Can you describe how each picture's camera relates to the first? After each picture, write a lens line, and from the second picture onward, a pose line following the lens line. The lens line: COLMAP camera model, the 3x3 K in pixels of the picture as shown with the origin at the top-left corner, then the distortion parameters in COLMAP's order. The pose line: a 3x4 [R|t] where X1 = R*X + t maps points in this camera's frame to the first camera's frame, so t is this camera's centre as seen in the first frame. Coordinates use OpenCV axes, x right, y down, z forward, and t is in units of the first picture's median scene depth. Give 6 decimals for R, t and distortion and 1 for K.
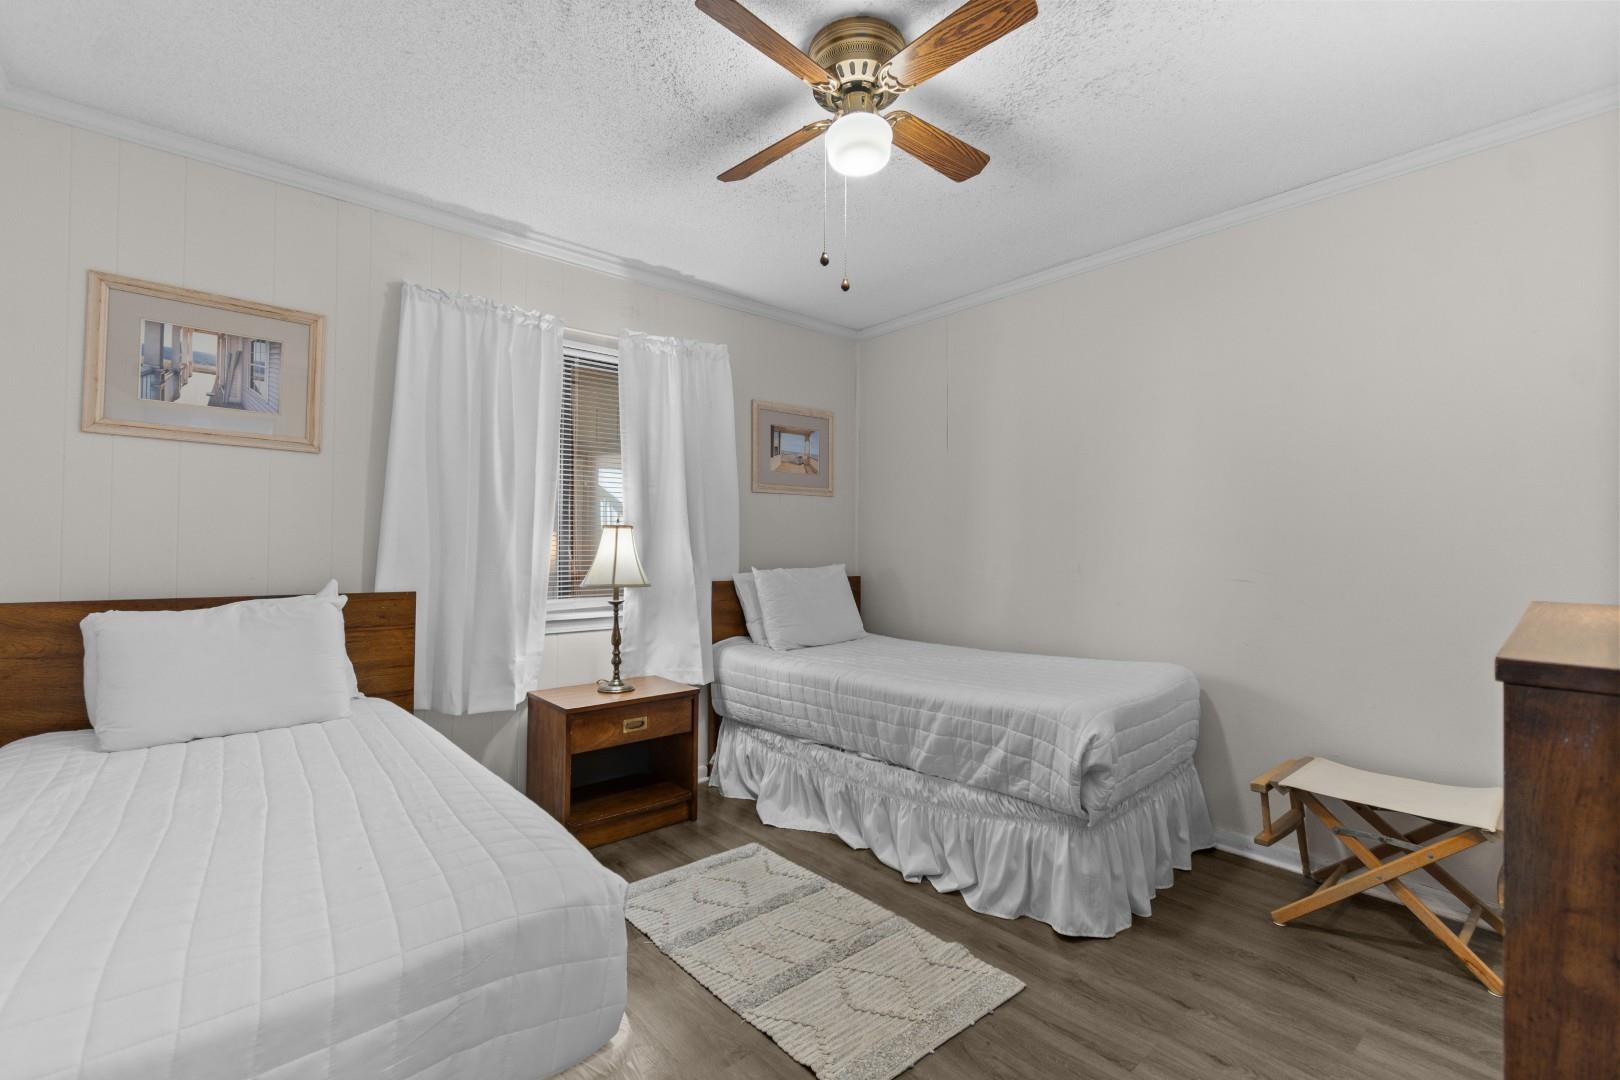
lens RADIAL K [[708.6, 0, 812.1], [0, 708.6, 538.6], [0, 0, 1]] dist [0.001621, -0.000504]
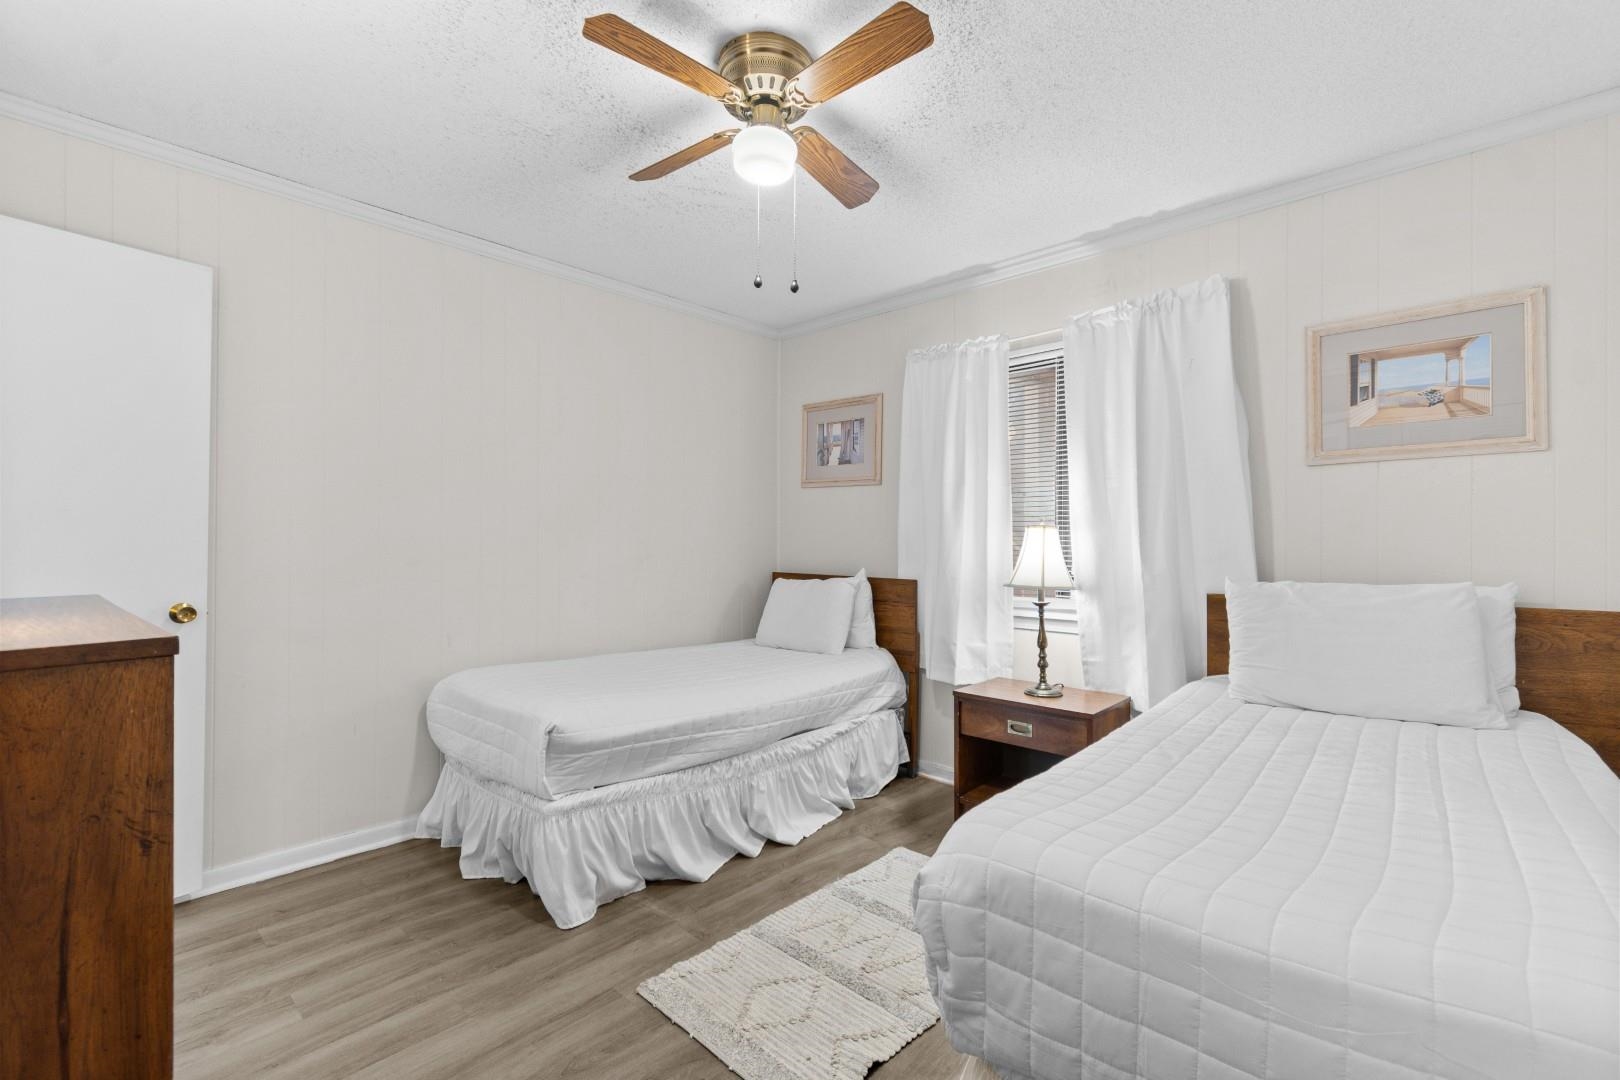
lens RADIAL K [[708.6, 0, 812.1], [0, 708.6, 538.6], [0, 0, 1]] dist [0.001621, -0.000504]
pose [[0.101204, -0.012891, -0.994782, 0.669102], [0.005080, 0.999910, -0.012440, 0.010941], [0.994853, -0.003795, 0.101260, 0.591689]]
